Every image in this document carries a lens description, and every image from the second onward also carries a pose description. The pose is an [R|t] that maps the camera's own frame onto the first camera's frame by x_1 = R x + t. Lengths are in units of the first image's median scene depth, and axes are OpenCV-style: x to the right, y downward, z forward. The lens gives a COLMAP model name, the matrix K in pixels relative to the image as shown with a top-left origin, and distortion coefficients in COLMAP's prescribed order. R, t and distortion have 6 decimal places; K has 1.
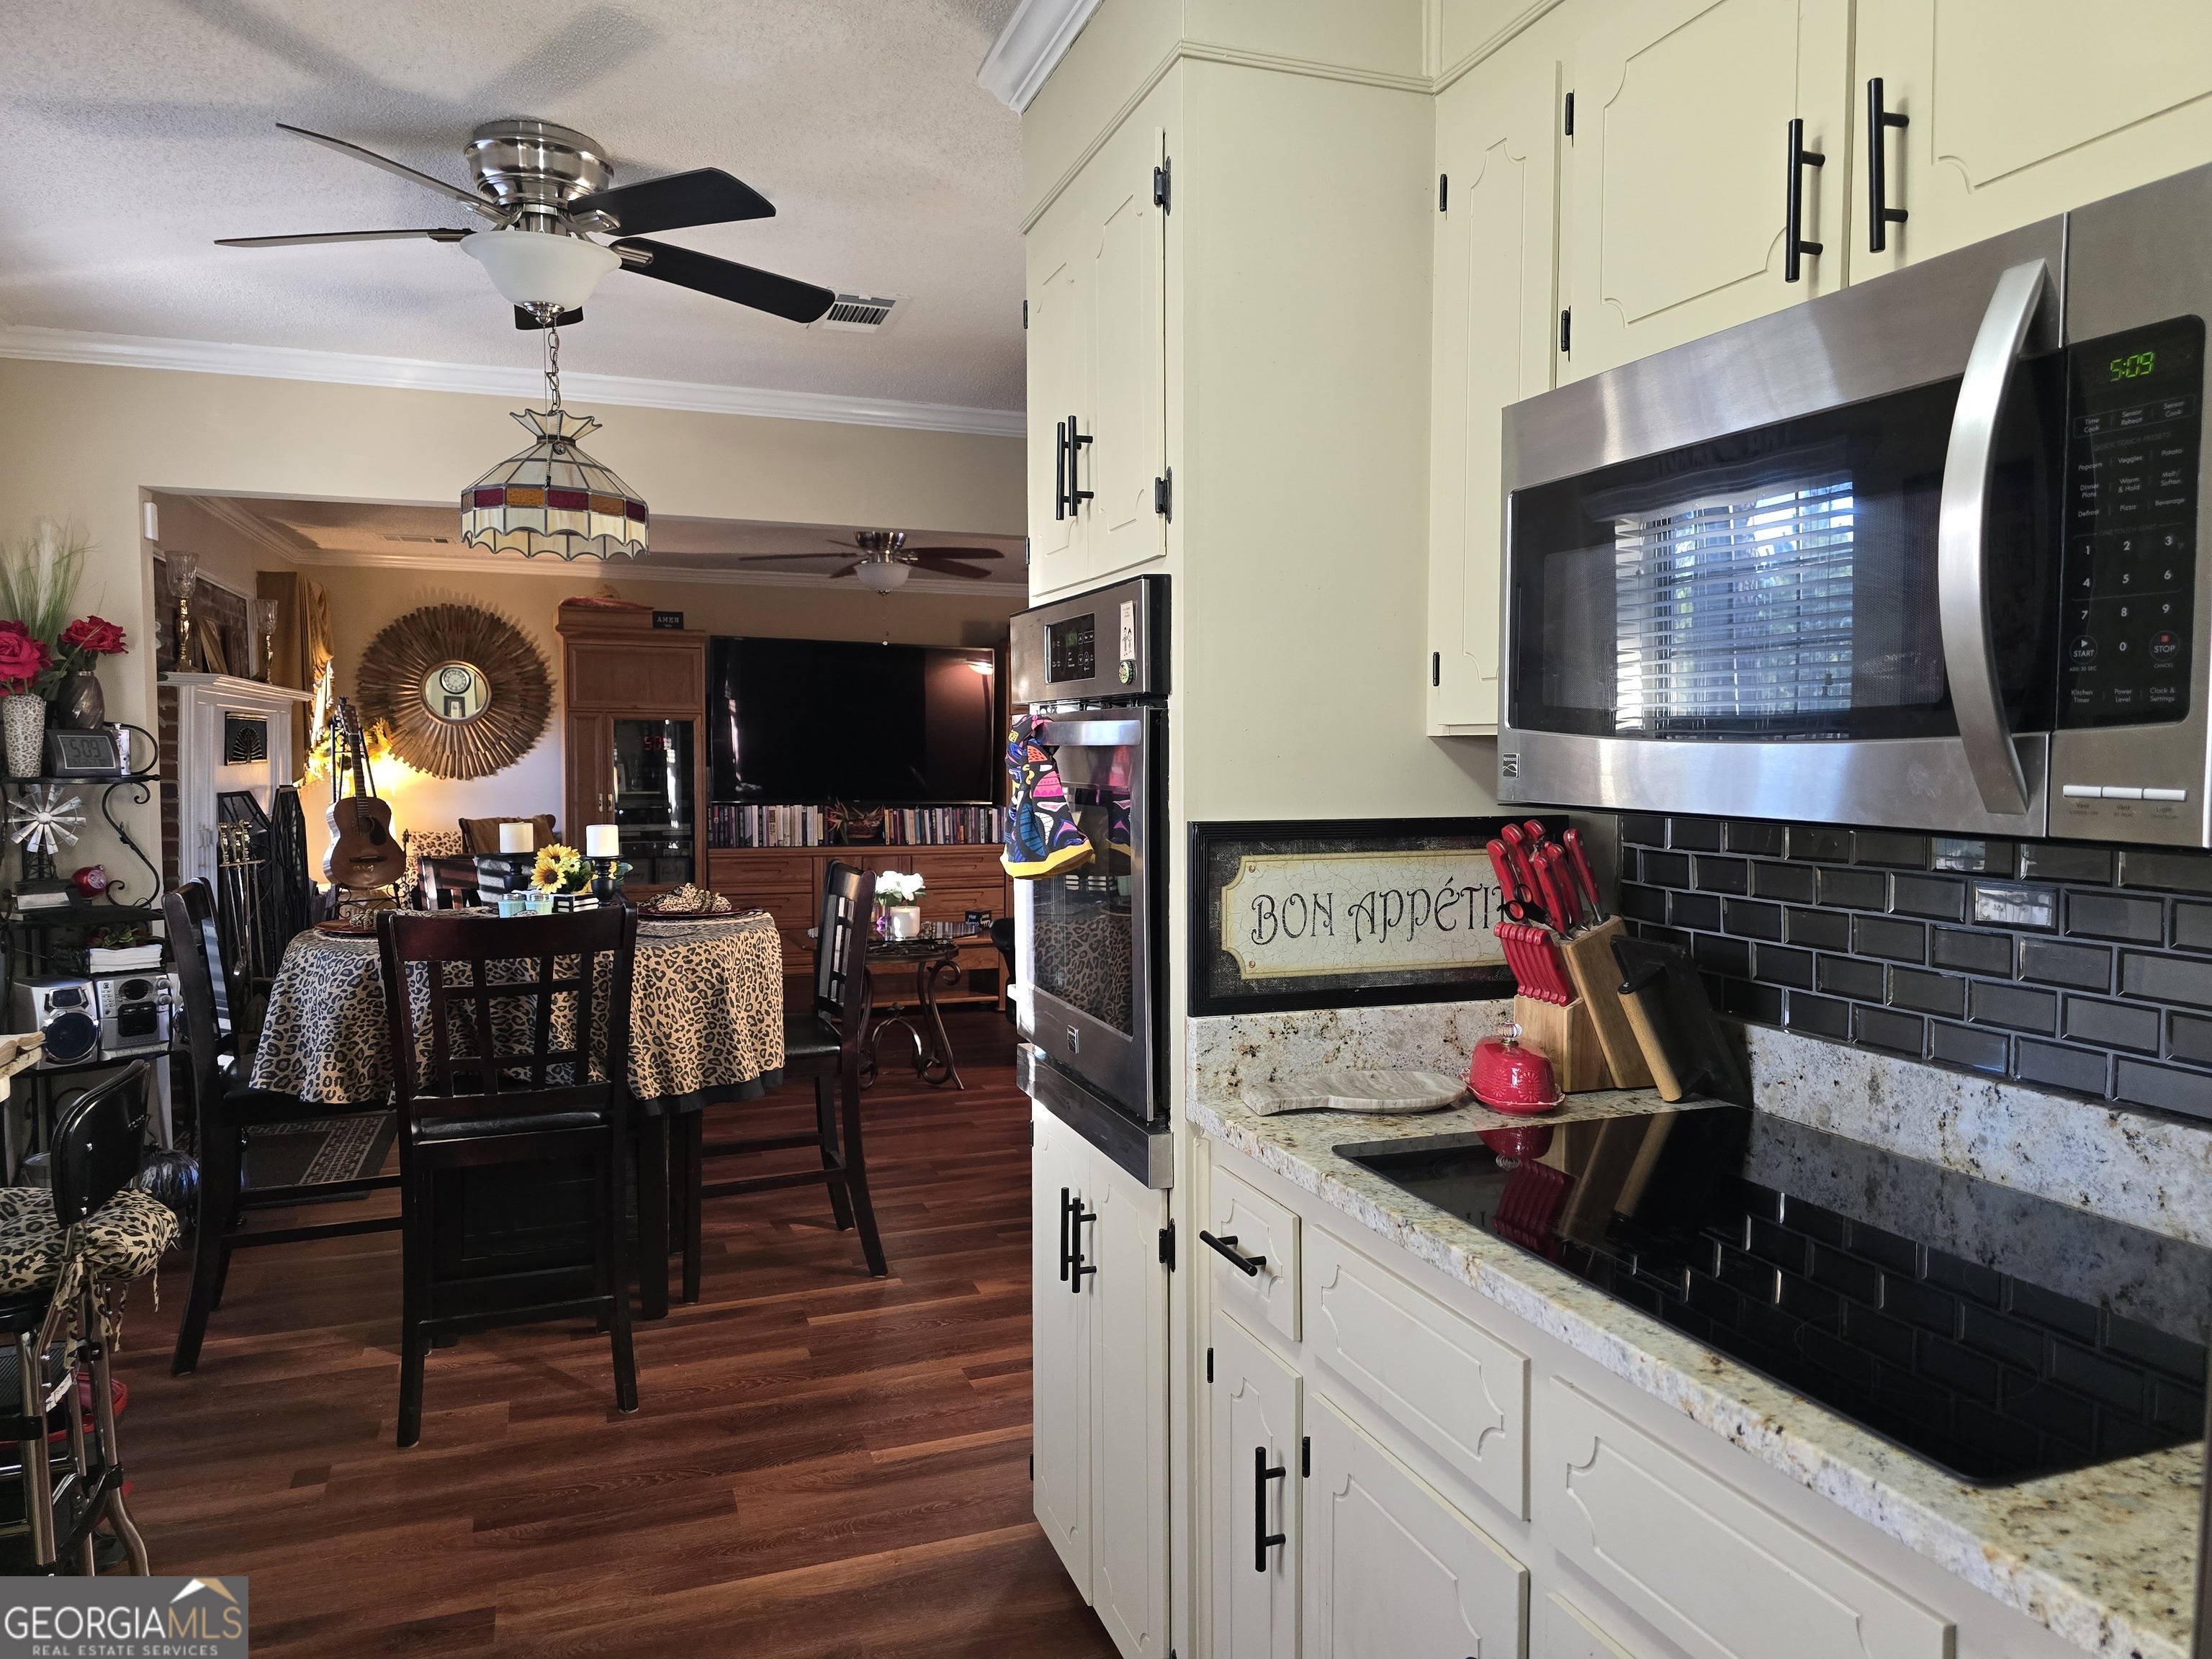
lens RADIAL K [[1499.2, 0, 1112.2], [0, 1499.2, 841.9], [0, 0, 1]] dist [0.064445, -0.067021]
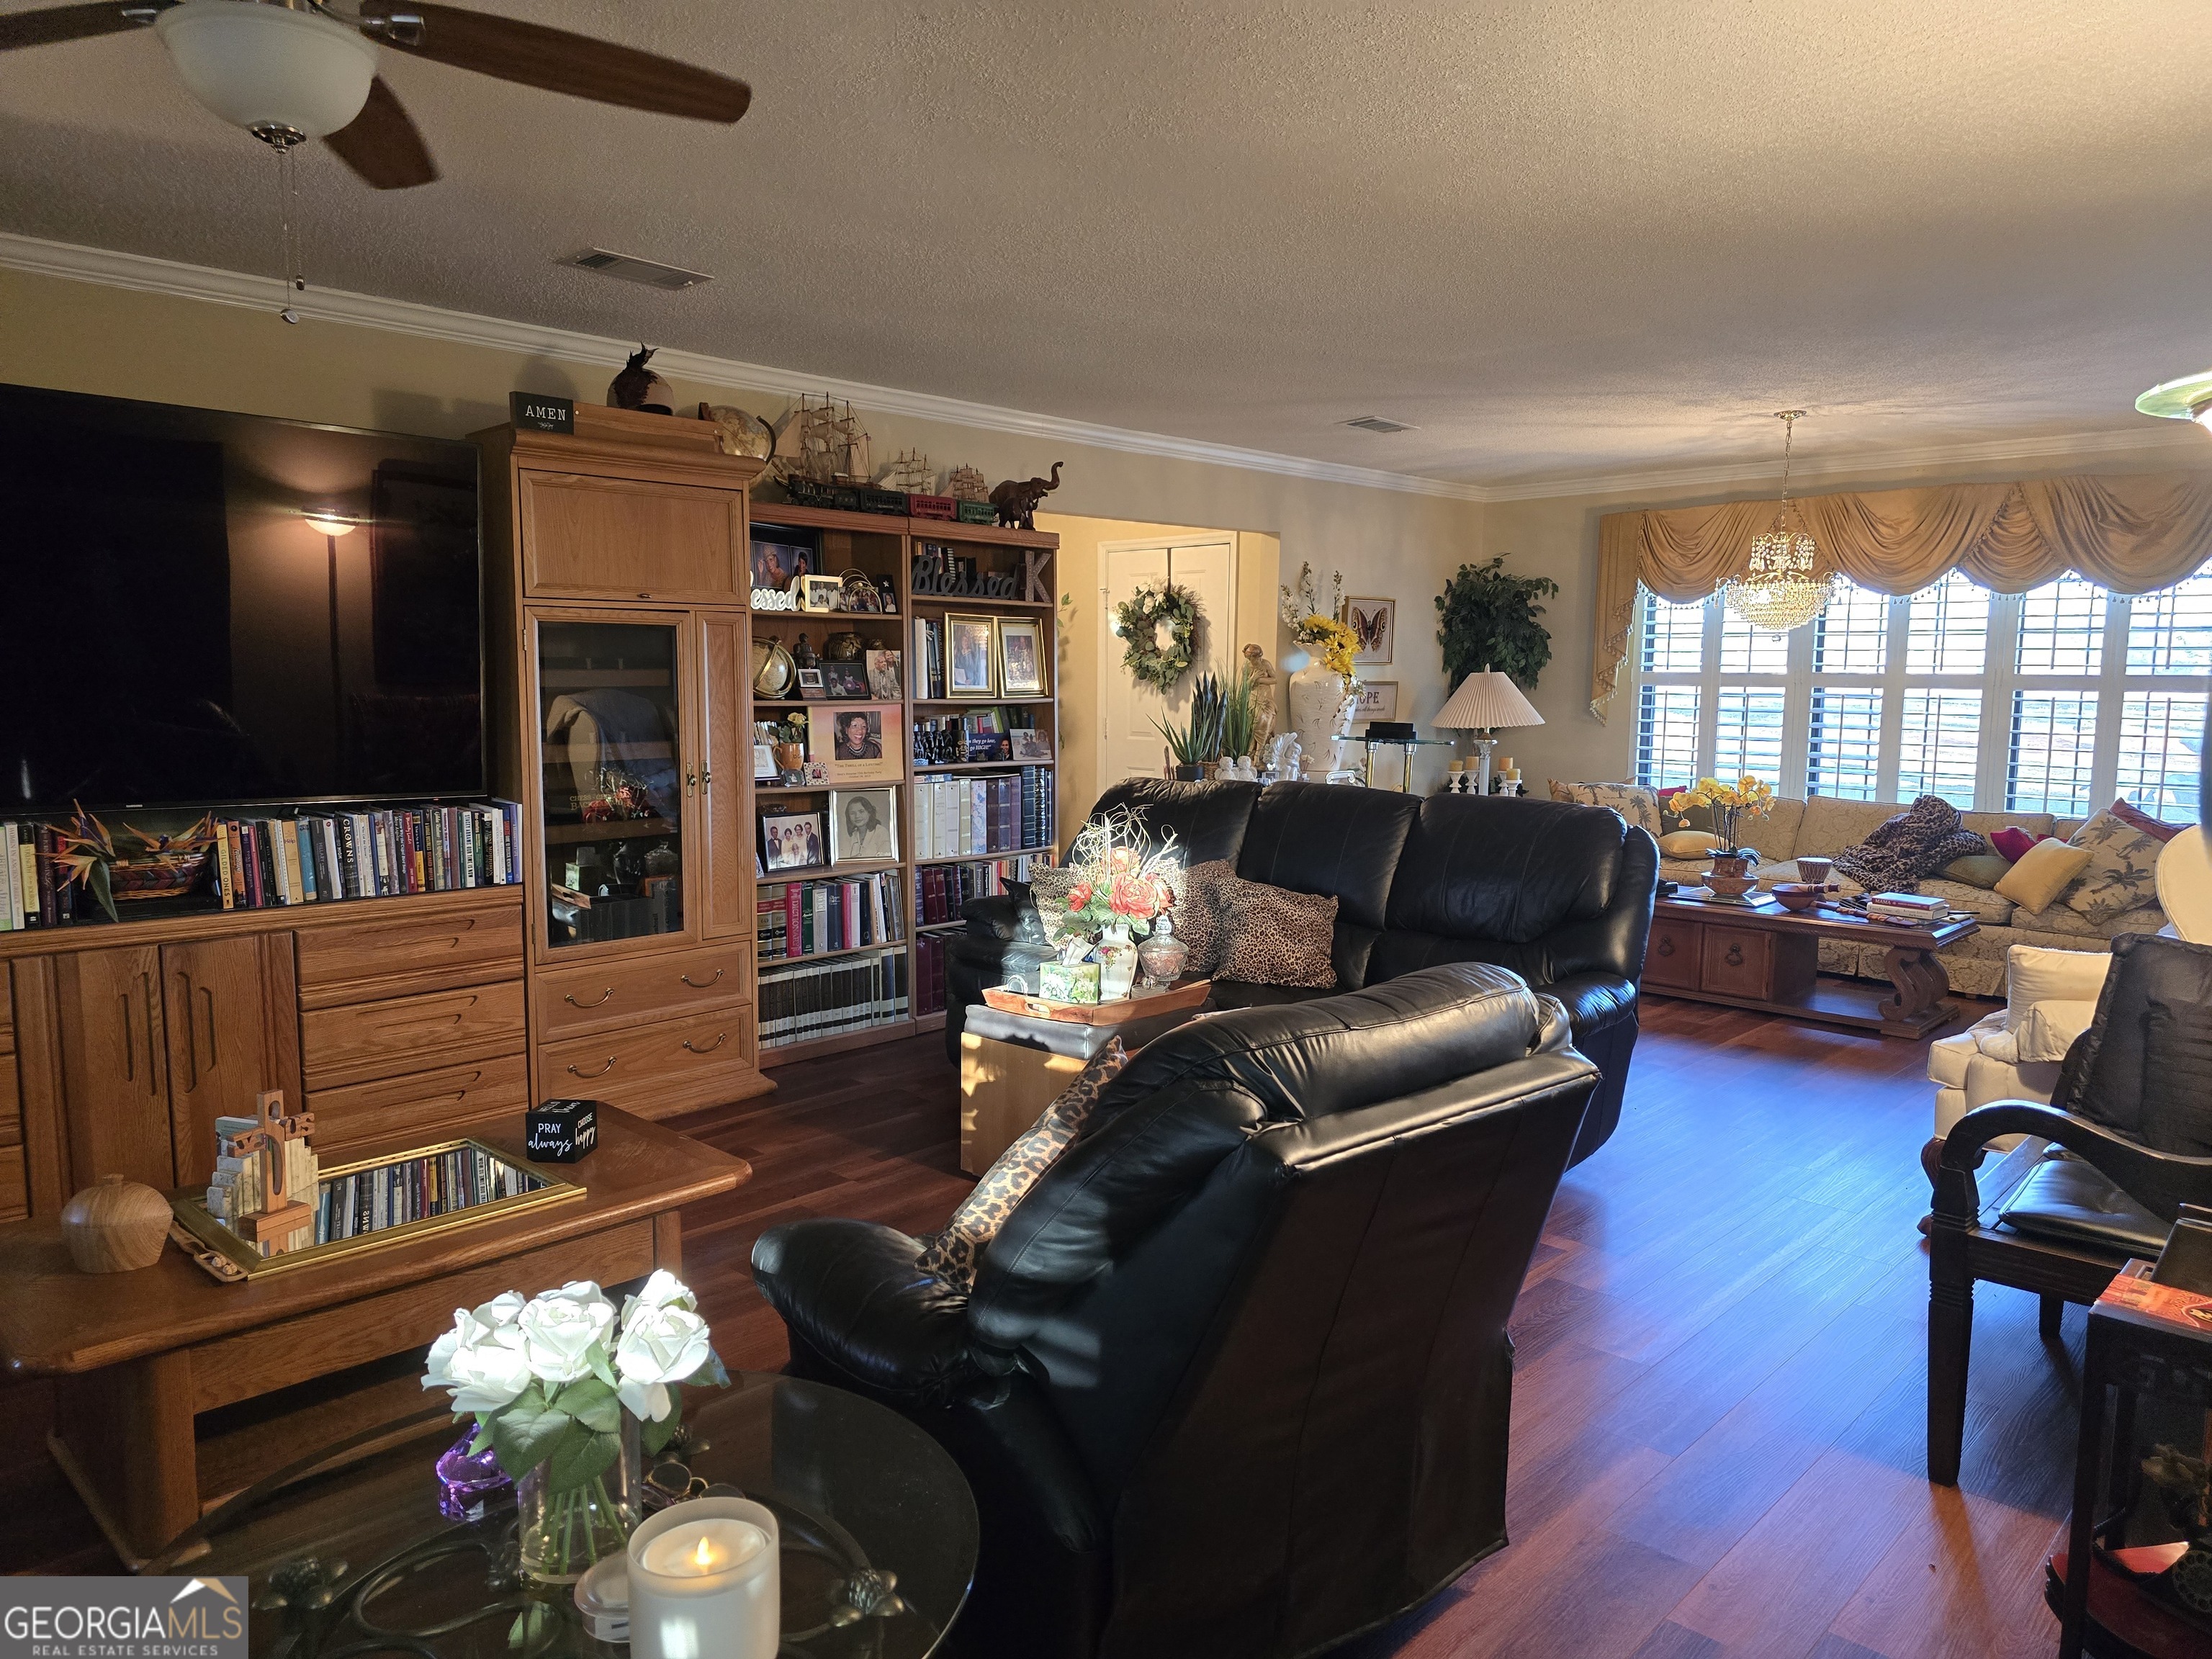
lens RADIAL K [[1499.2, 0, 1104.8], [0, 1499.2, 844.3], [0, 0, 1]] dist [0.064445, -0.067021]
pose [[0.903674, -0.043988, 0.425956, -0.132910], [0.021472, 0.998113, 0.057522, -0.041987], [-0.427683, -0.042835, 0.902913, 0.634180]]
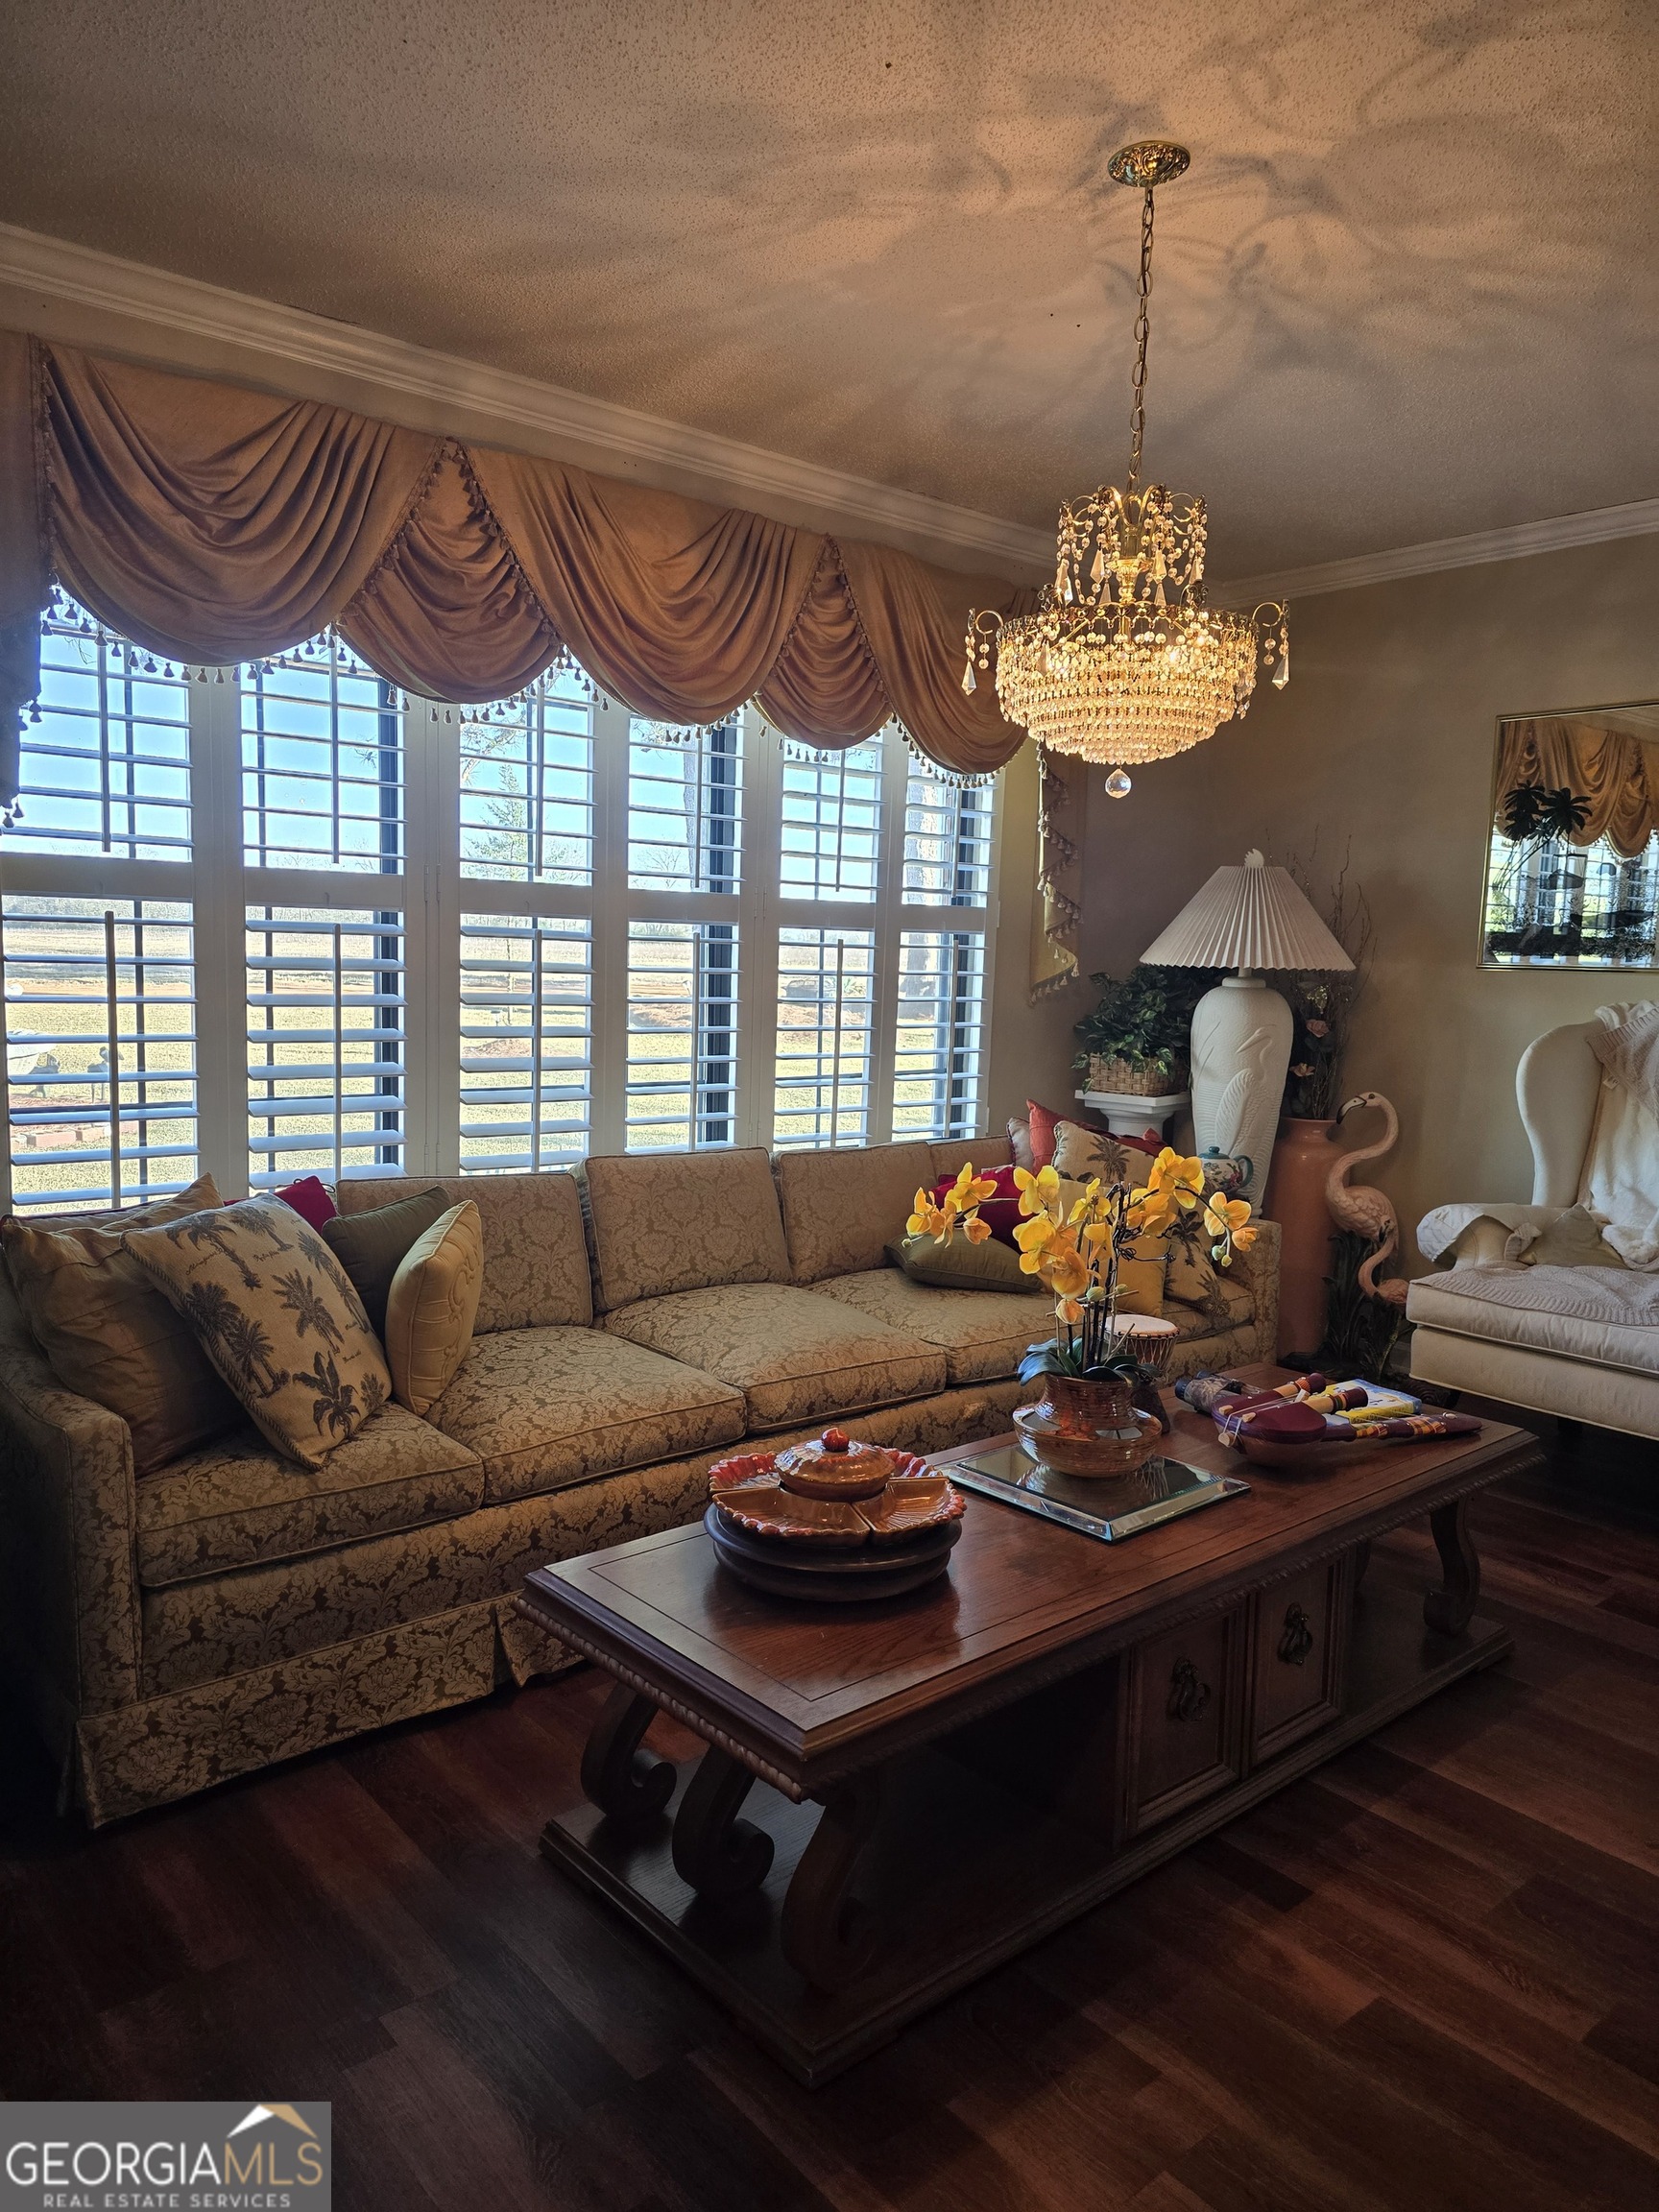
lens RADIAL K [[1499.2, 0, 833.4], [0, 1499.2, 1099.7], [0, 0, 1]] dist [0.064445, -0.067021]
pose [[-0.359599, -0.121970, 0.925101, 0.296369], [0.025945, 0.989730, 0.140576, -0.084707], [-0.932746, 0.074553, -0.352741, 1.443816]]
